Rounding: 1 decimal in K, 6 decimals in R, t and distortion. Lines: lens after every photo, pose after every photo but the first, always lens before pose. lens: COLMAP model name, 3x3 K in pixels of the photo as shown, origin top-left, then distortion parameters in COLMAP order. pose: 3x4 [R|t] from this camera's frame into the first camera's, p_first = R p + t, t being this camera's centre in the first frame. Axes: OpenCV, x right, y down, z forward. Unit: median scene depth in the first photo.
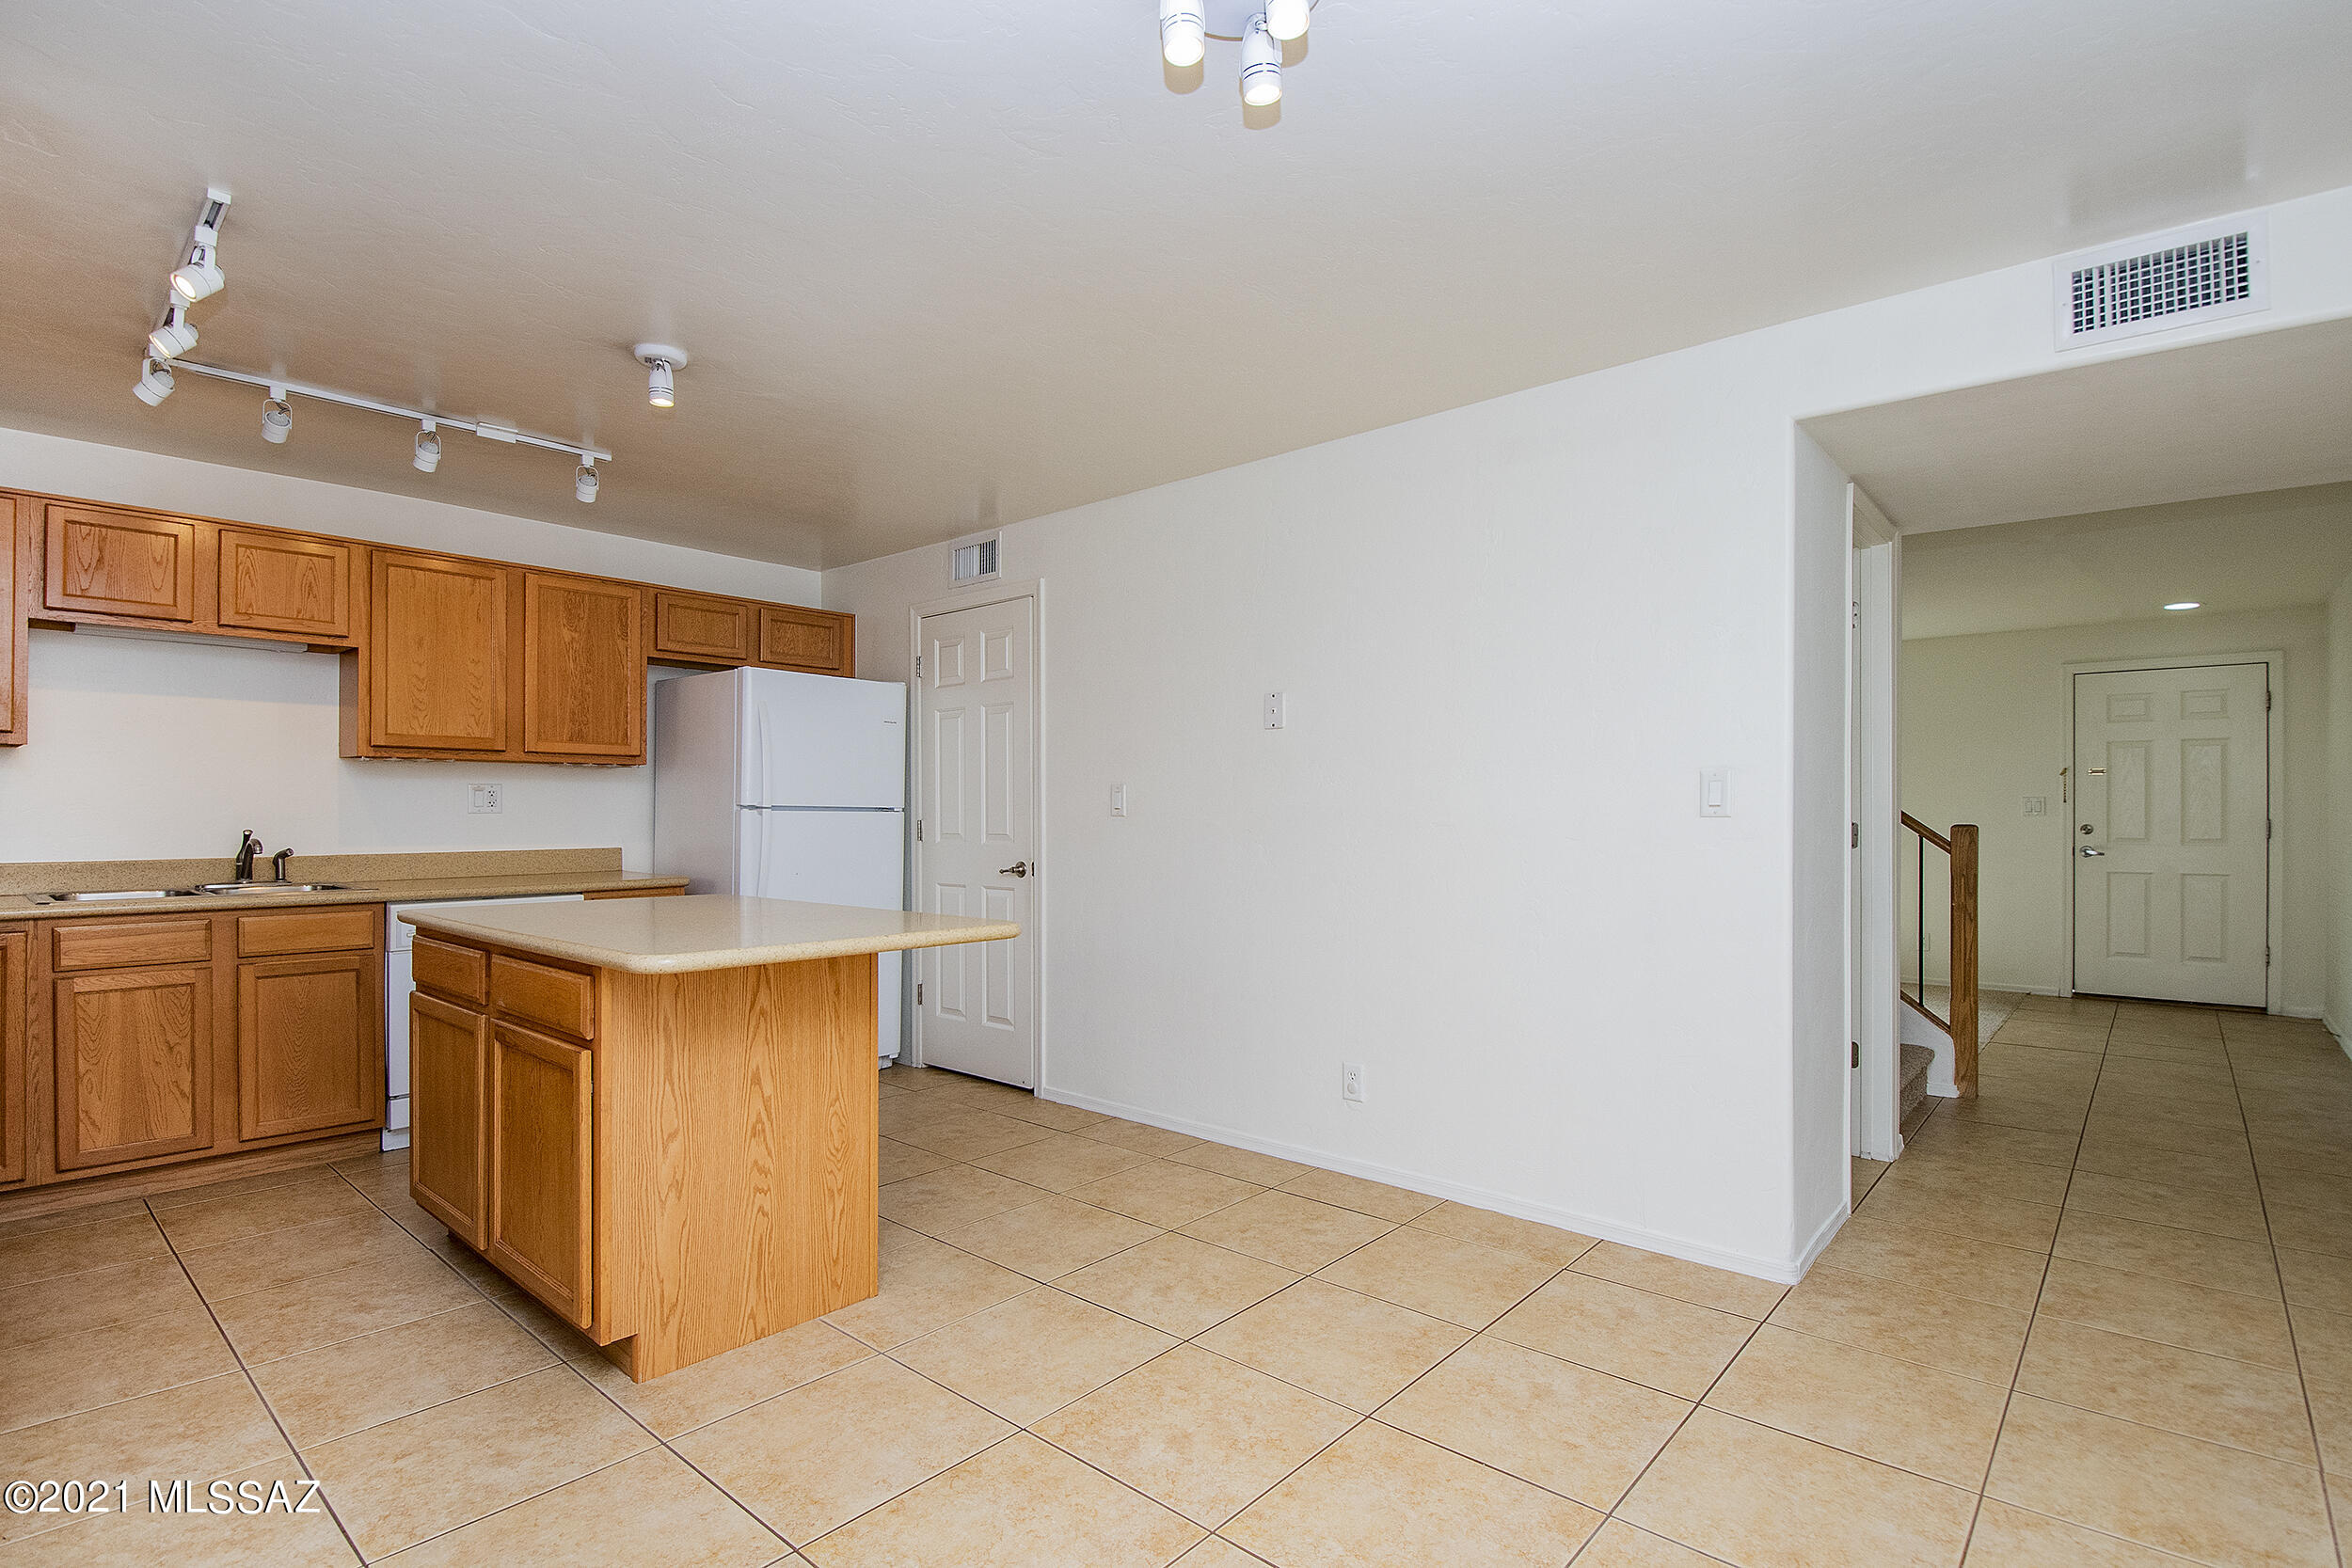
lens RADIAL K [[1106.5, 0, 1195.0], [0, 1106.5, 807.2], [0, 0, 1]] dist [0.001430, -0.018403]
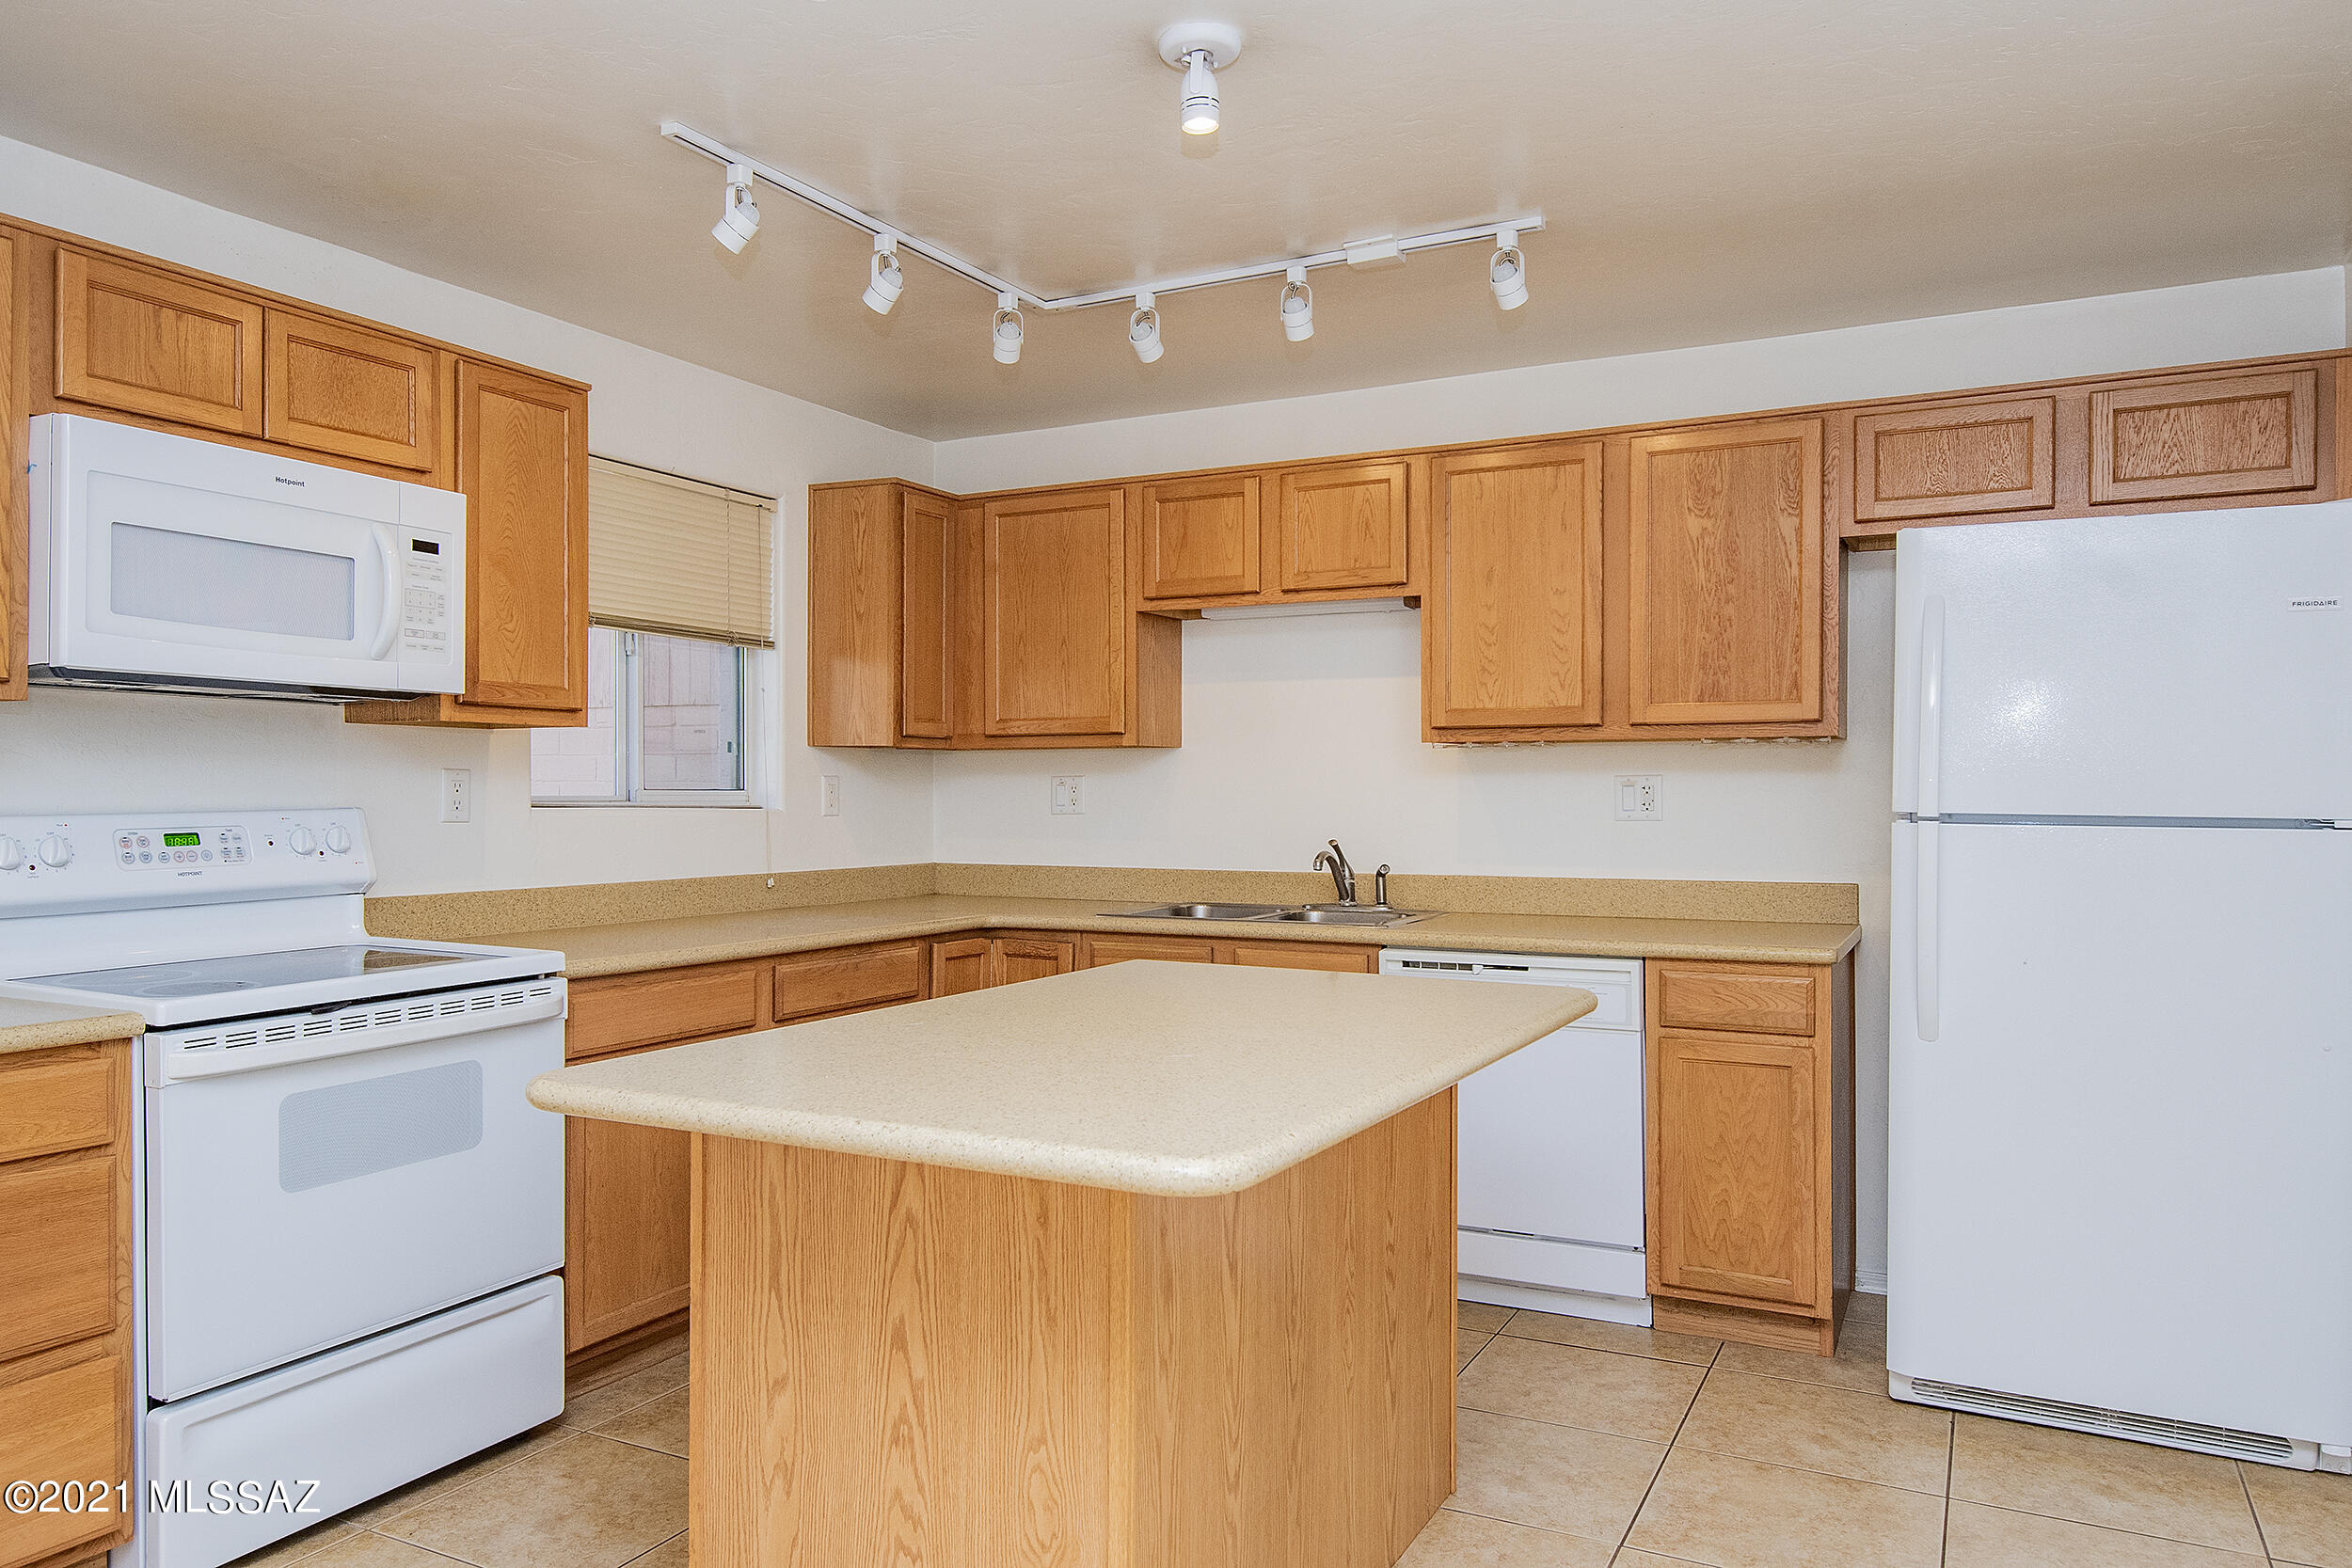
lens RADIAL K [[1615.9, 0, 1176.0], [0, 1615.9, 784.0], [0, 0, 1]] dist [-0.002083, -0.000673]
pose [[0.218823, -0.007829, -0.975733, 0.264066], [0.003244, 0.999968, -0.007296, -0.012126], [0.975759, -0.001569, 0.218842, 0.628167]]
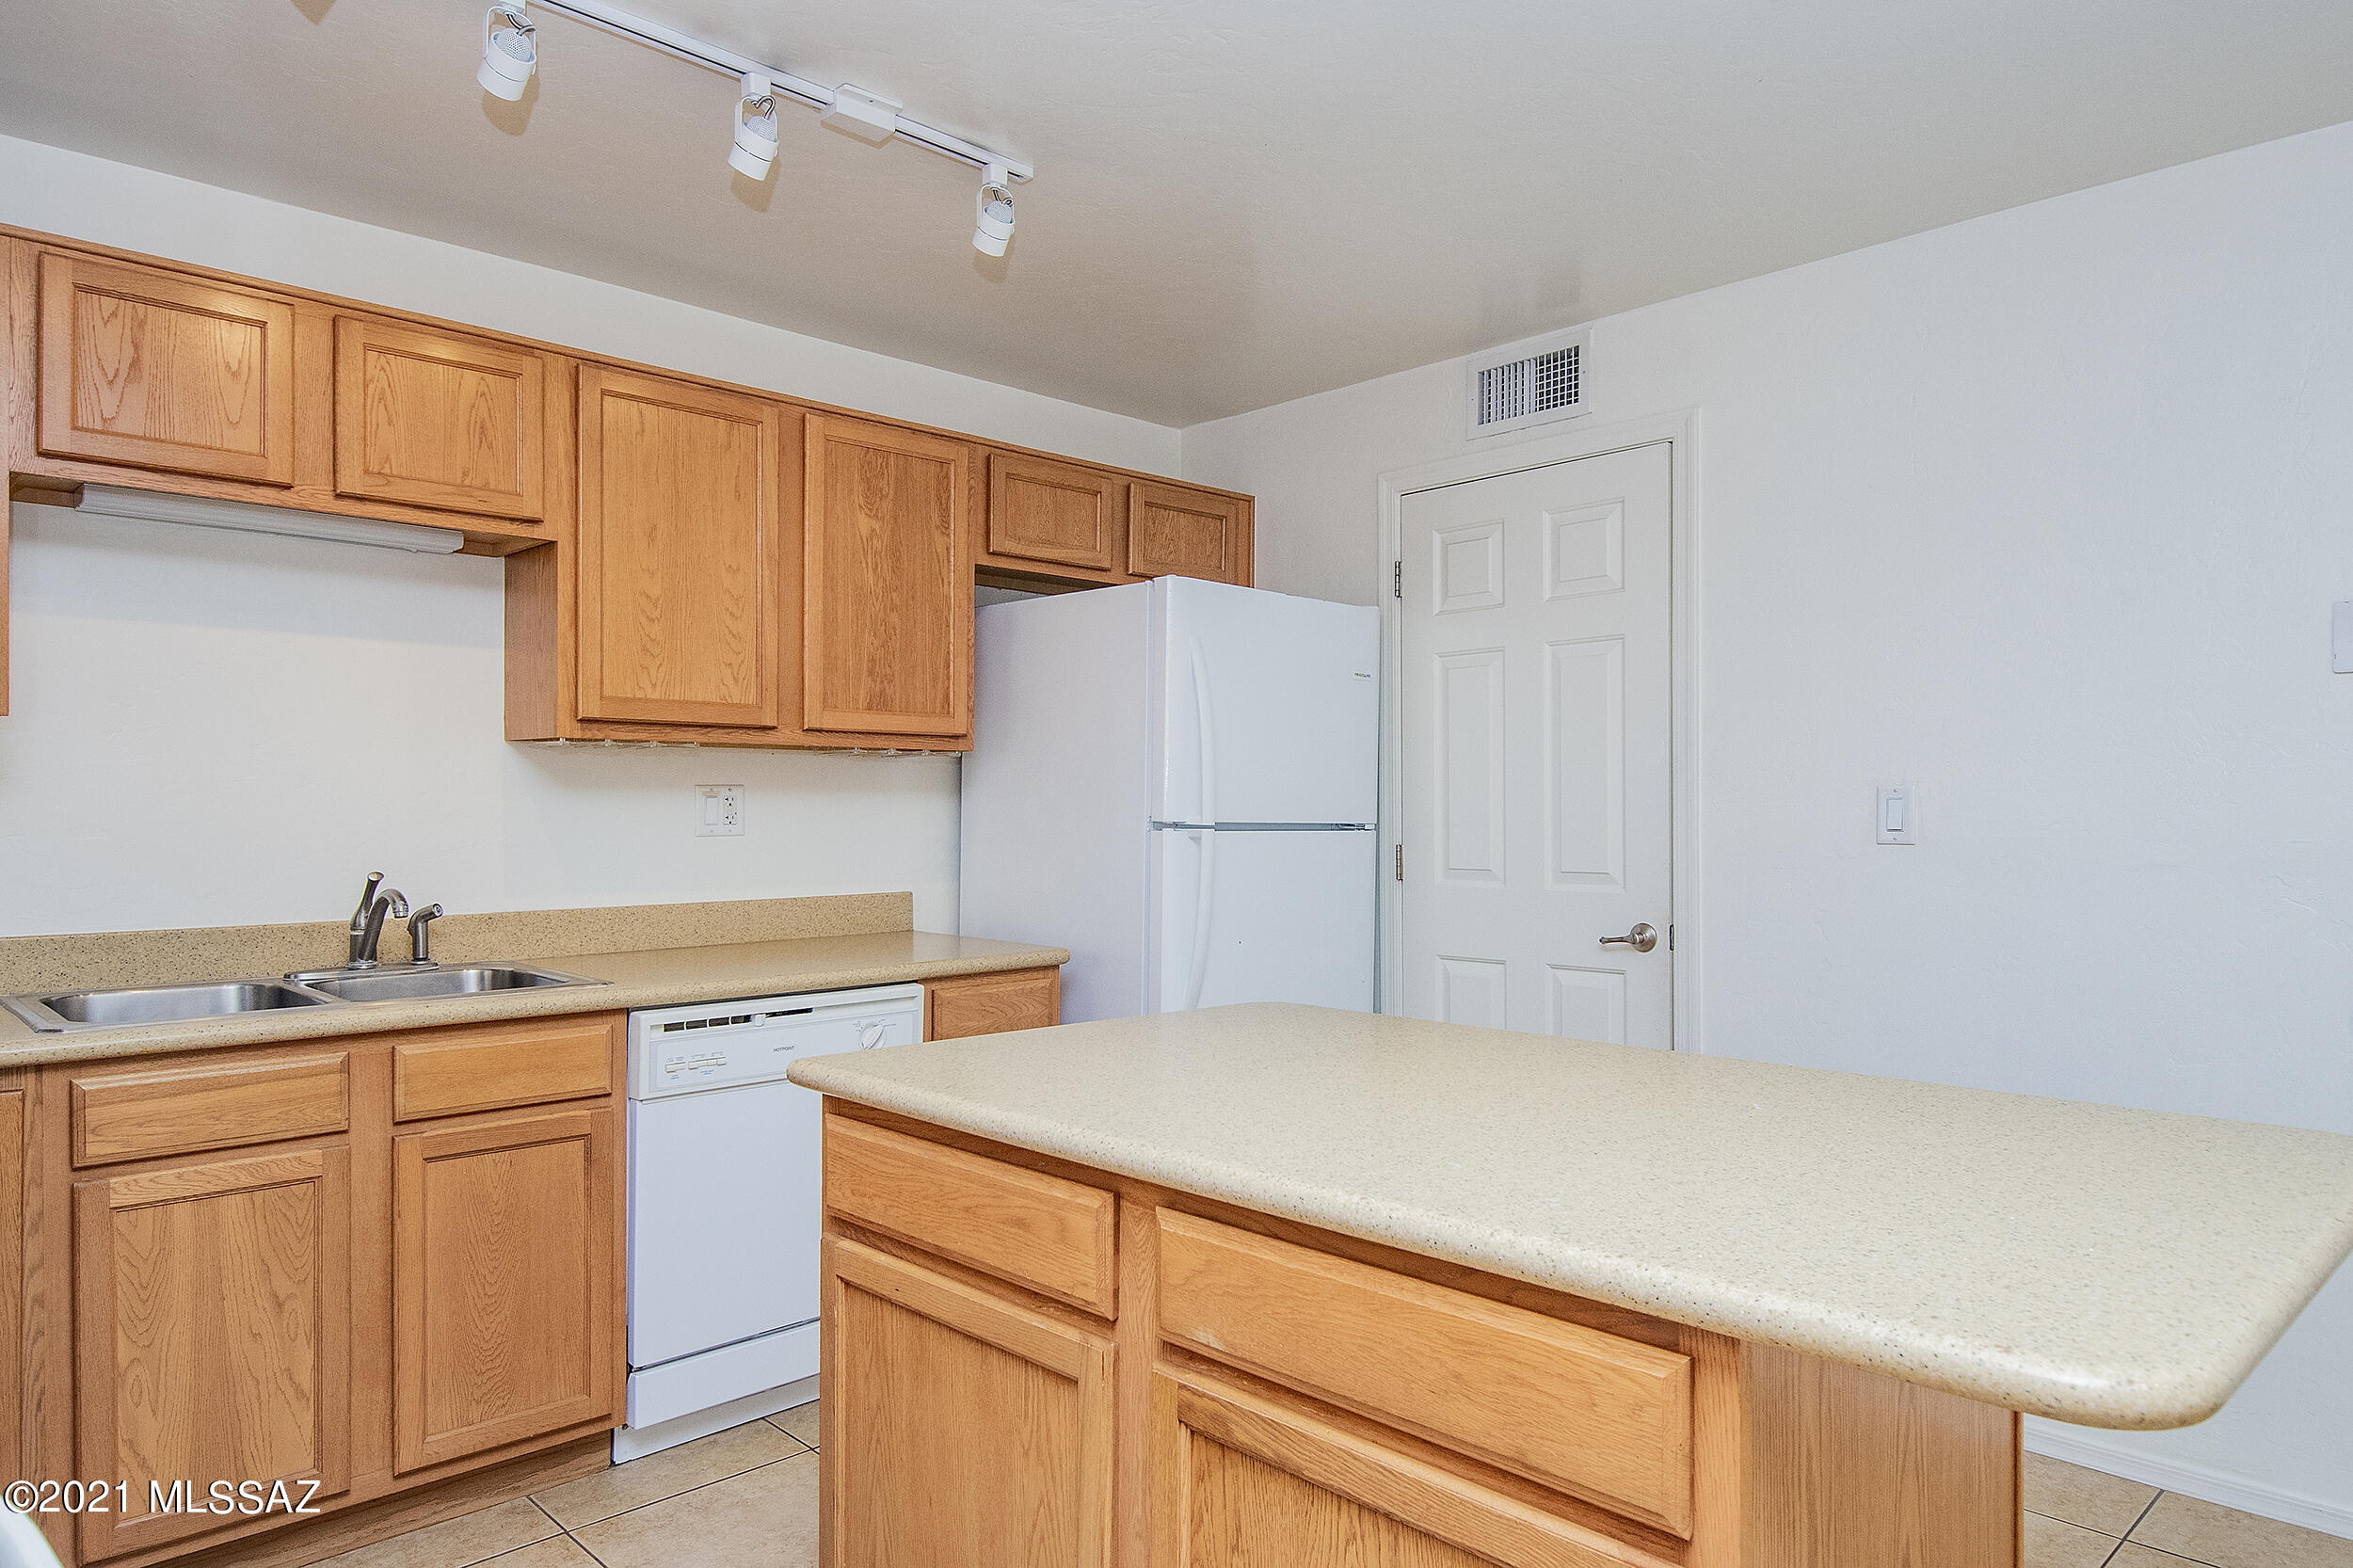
lens RADIAL K [[1454.7, 0, 1174.3], [0, 1454.7, 808.0], [0, 0, 1]] dist [0.020542, -0.032971]
pose [[0.995374, -0.000808, -0.096069, -0.396236], [0.001152, 0.999993, 0.003525, -0.013882], [0.096065, -0.003619, 0.995368, 0.311912]]
